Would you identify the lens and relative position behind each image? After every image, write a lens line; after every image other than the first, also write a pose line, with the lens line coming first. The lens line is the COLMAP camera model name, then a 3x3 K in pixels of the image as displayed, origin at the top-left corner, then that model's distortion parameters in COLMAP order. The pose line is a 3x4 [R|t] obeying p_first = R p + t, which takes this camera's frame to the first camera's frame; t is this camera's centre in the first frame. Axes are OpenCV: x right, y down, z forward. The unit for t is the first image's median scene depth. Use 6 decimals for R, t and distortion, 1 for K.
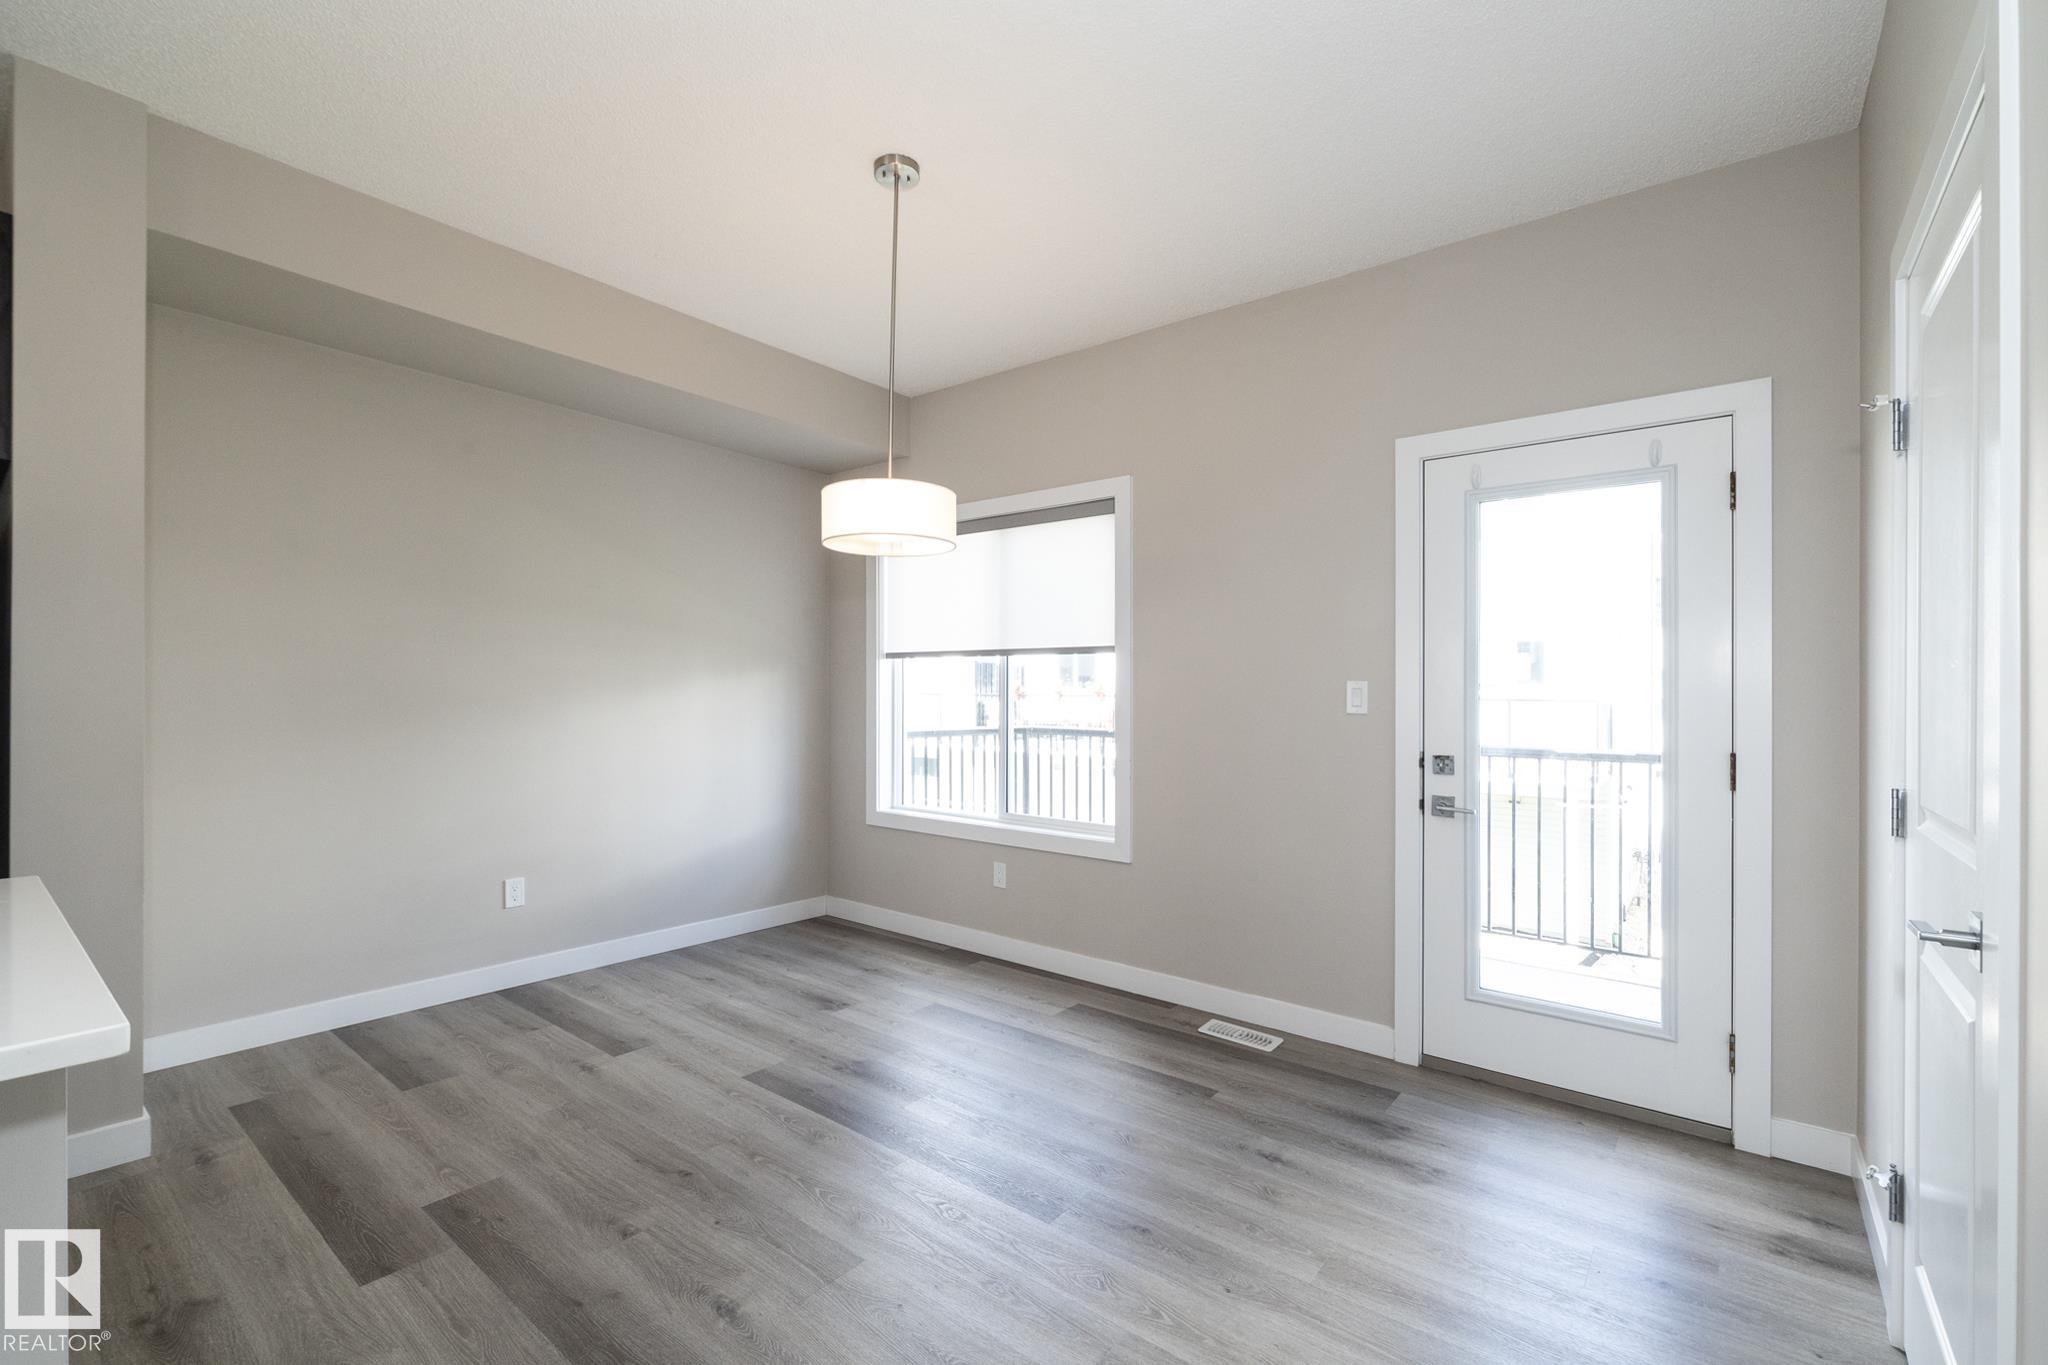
lens RADIAL K [[880.3, 0, 1028.6], [0, 880.3, 700.8], [0, 0, 1]] dist [-0.000002, -0.000189]
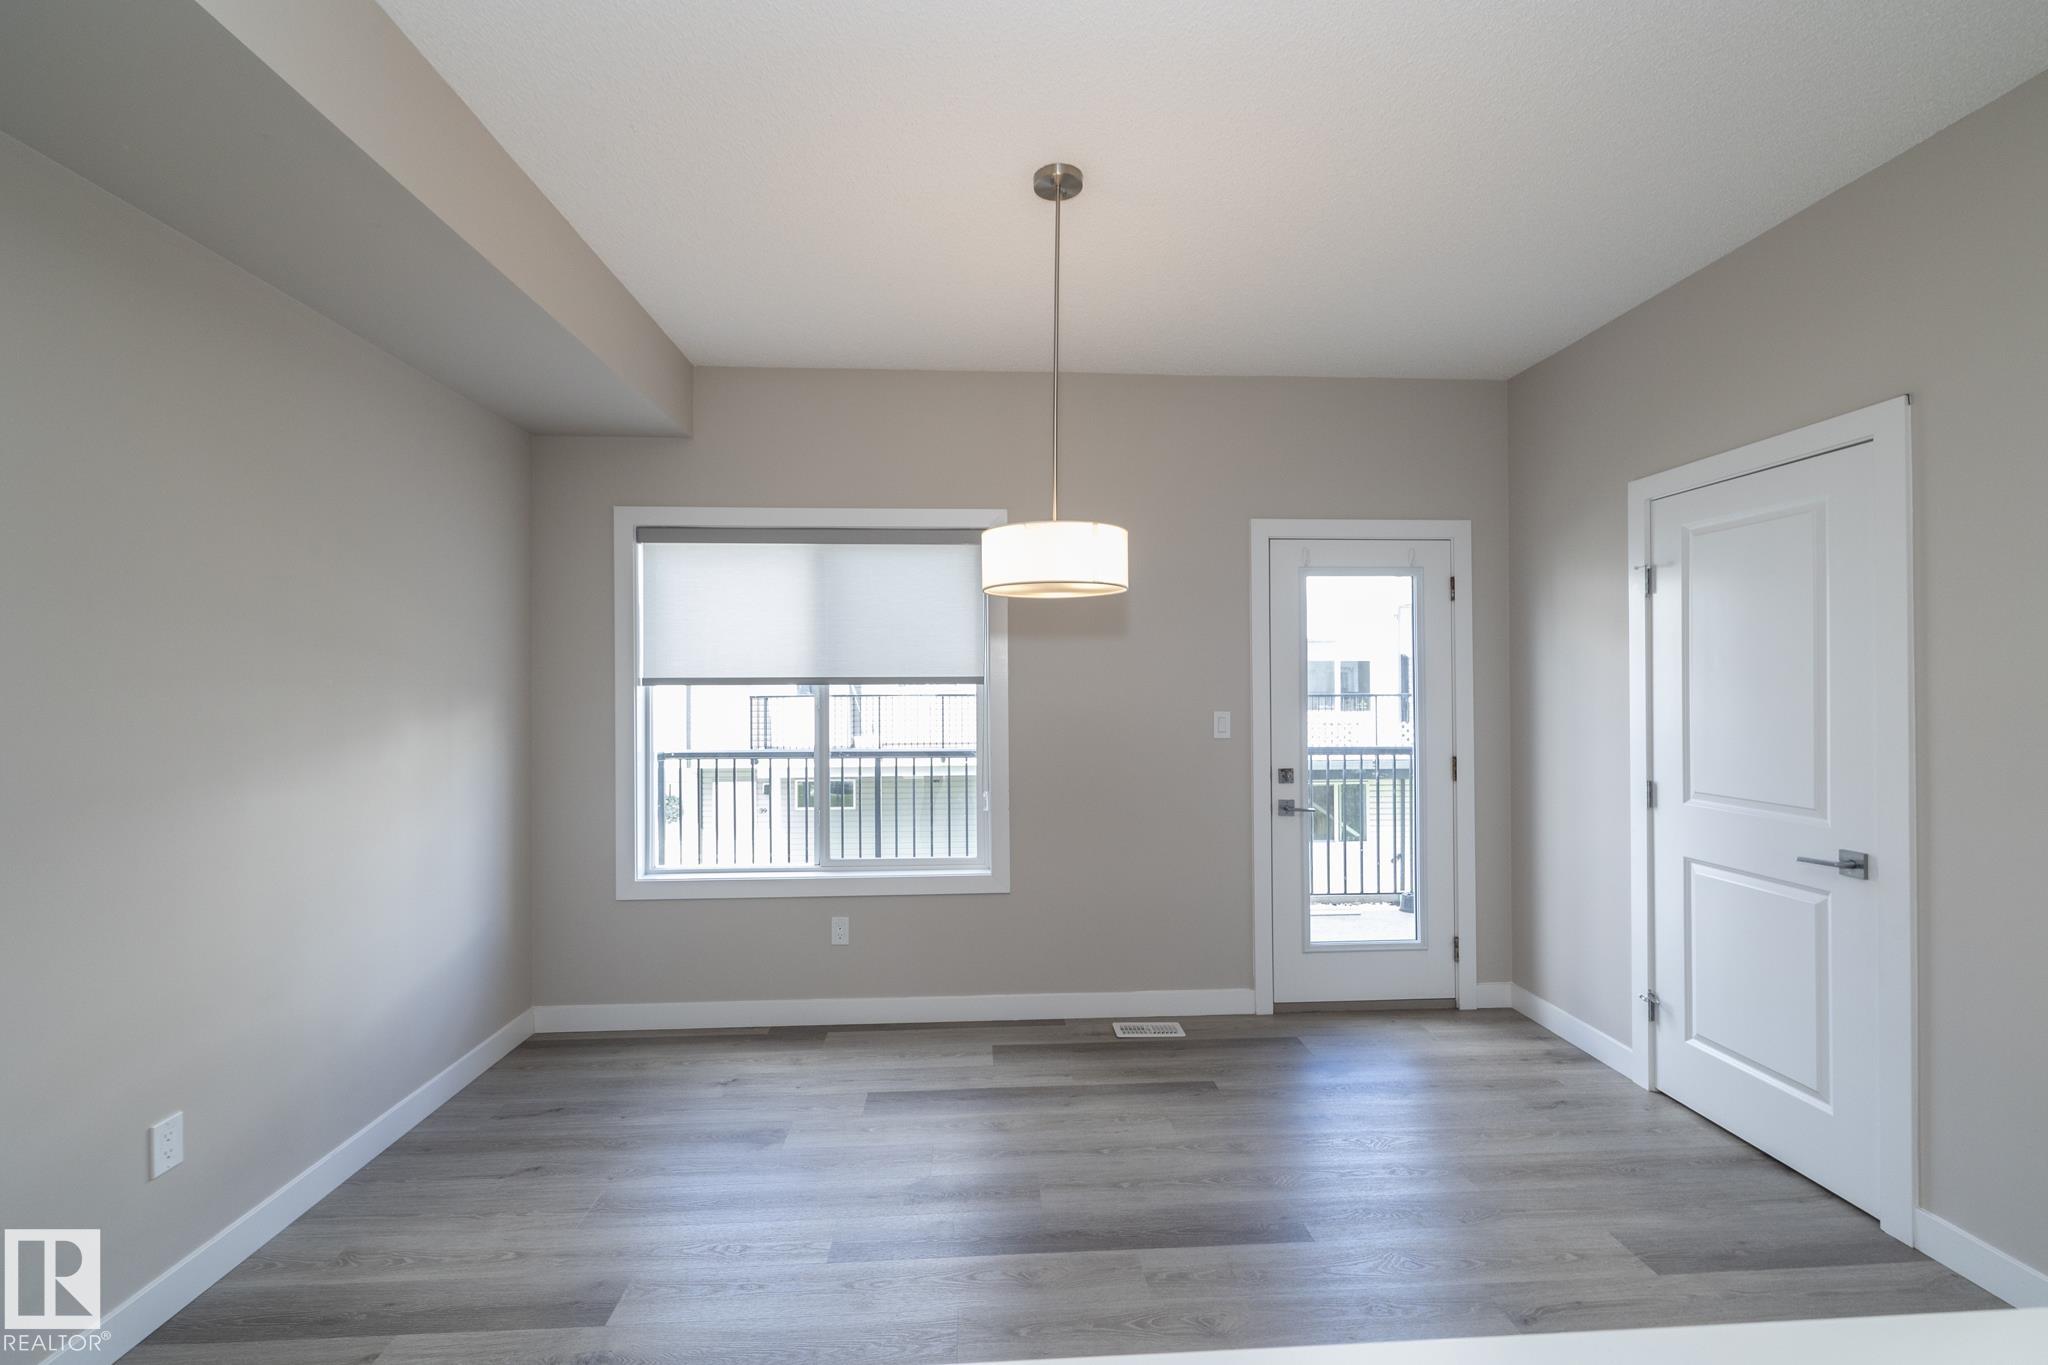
lens RADIAL K [[870.8, 0, 1023.3], [0, 870.8, 679.0], [0, 0, 1]] dist [-0.000100, -0.000065]
pose [[0.744713, -0.010193, 0.667306, -0.599556], [0.015540, 0.999877, -0.002069, -0.065259], [-0.667203, 0.011911, 0.744780, 0.270132]]
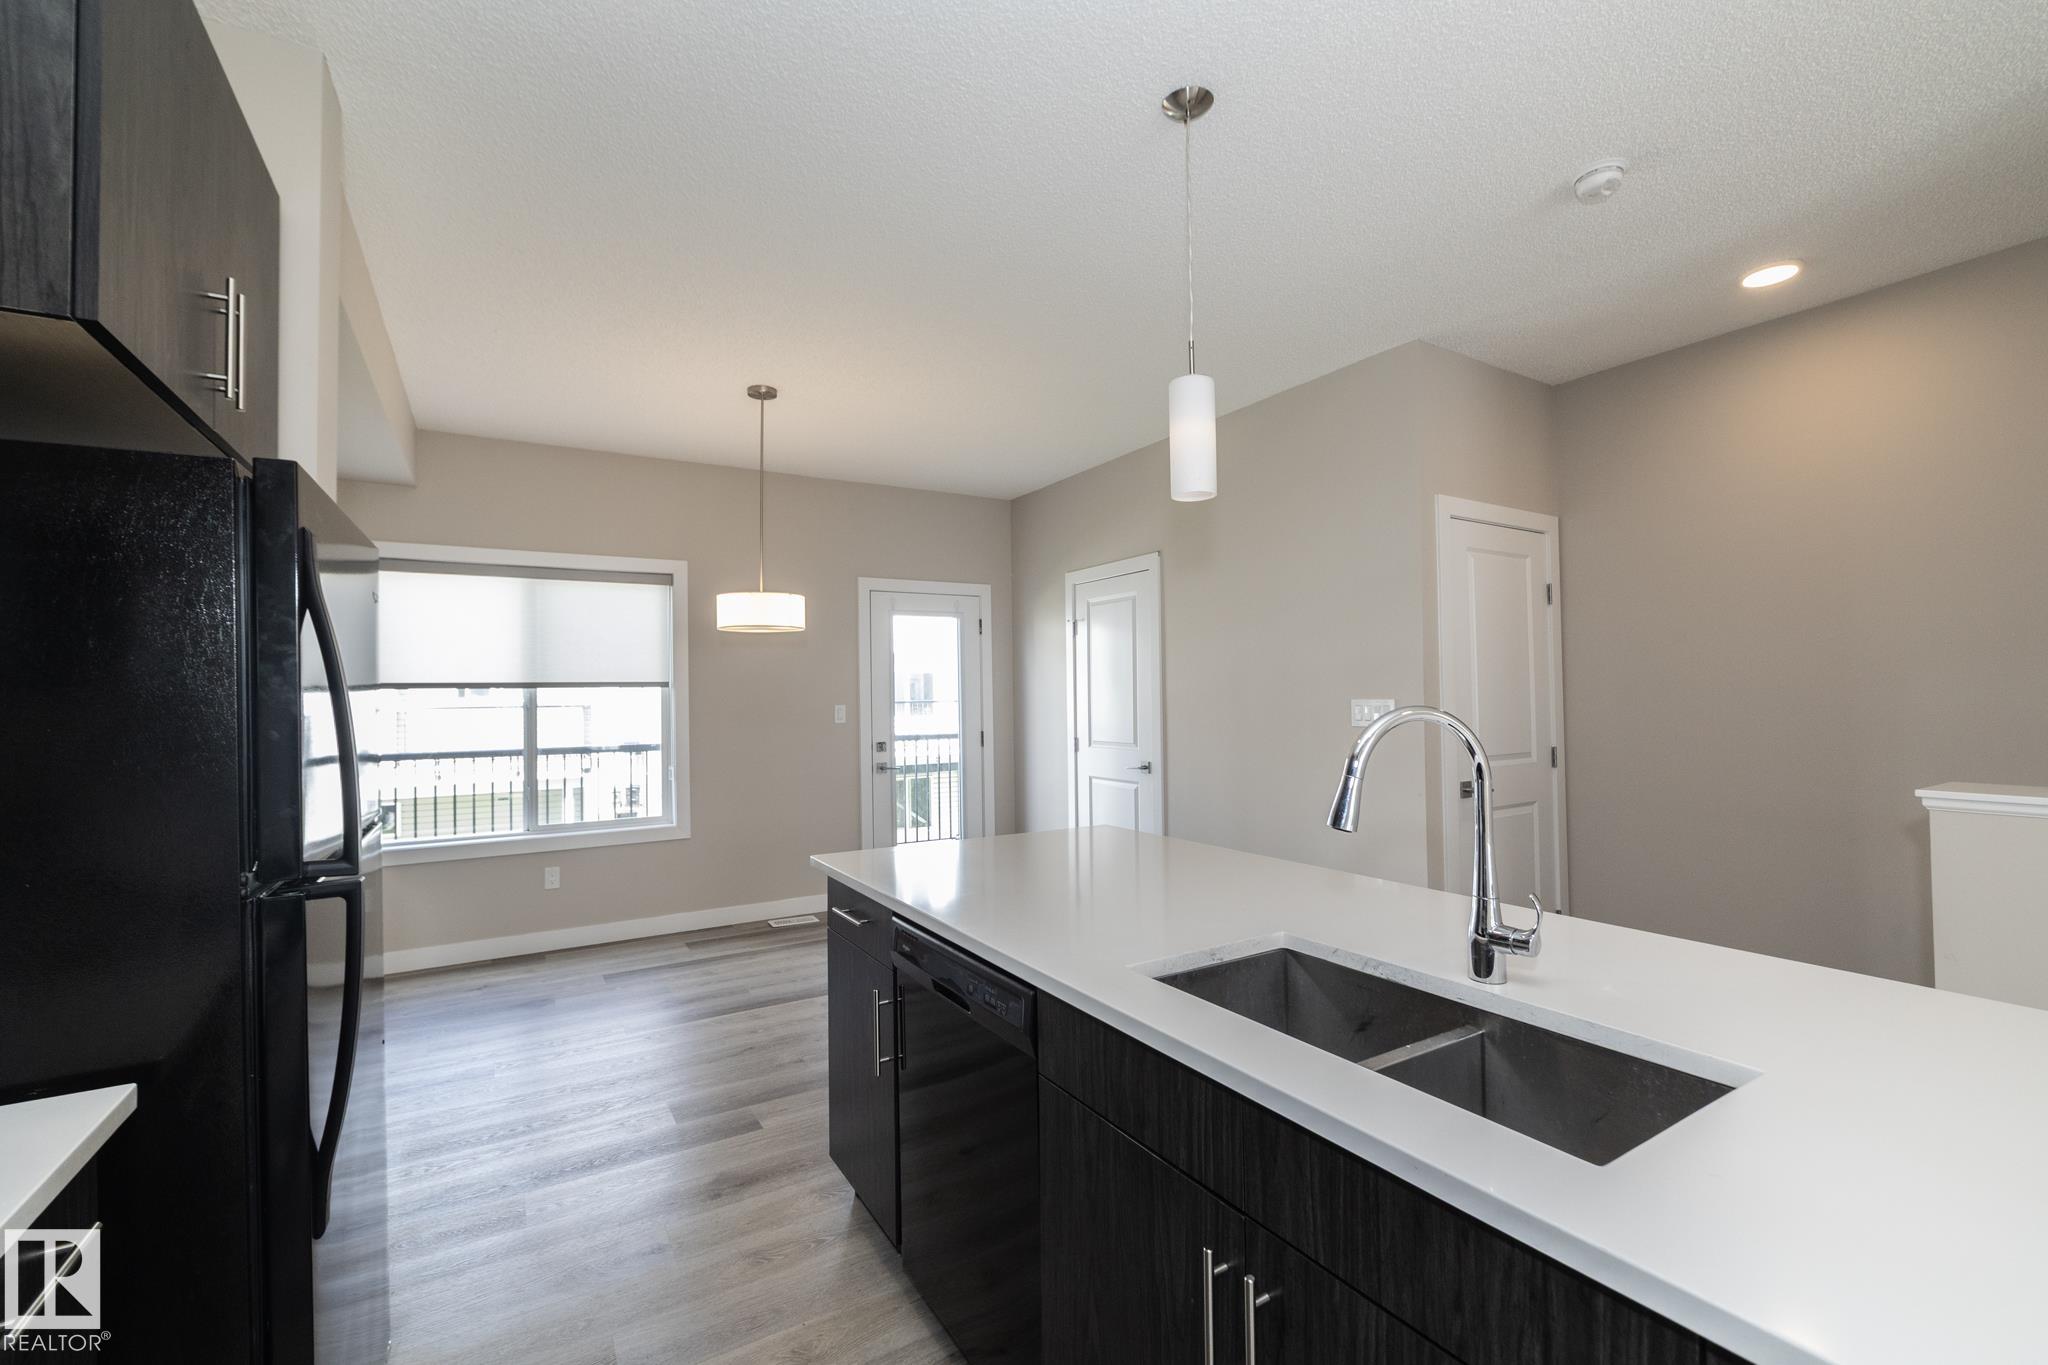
lens RADIAL K [[870.8, 0, 1023.3], [0, 870.8, 679.0], [0, 0, 1]] dist [-0.000100, -0.000065]
pose [[0.351142, -0.000983, 0.936322, -1.109946], [0.021427, 0.999746, -0.006986, -0.052340], [-0.936077, 0.022516, 0.351074, 0.014496]]
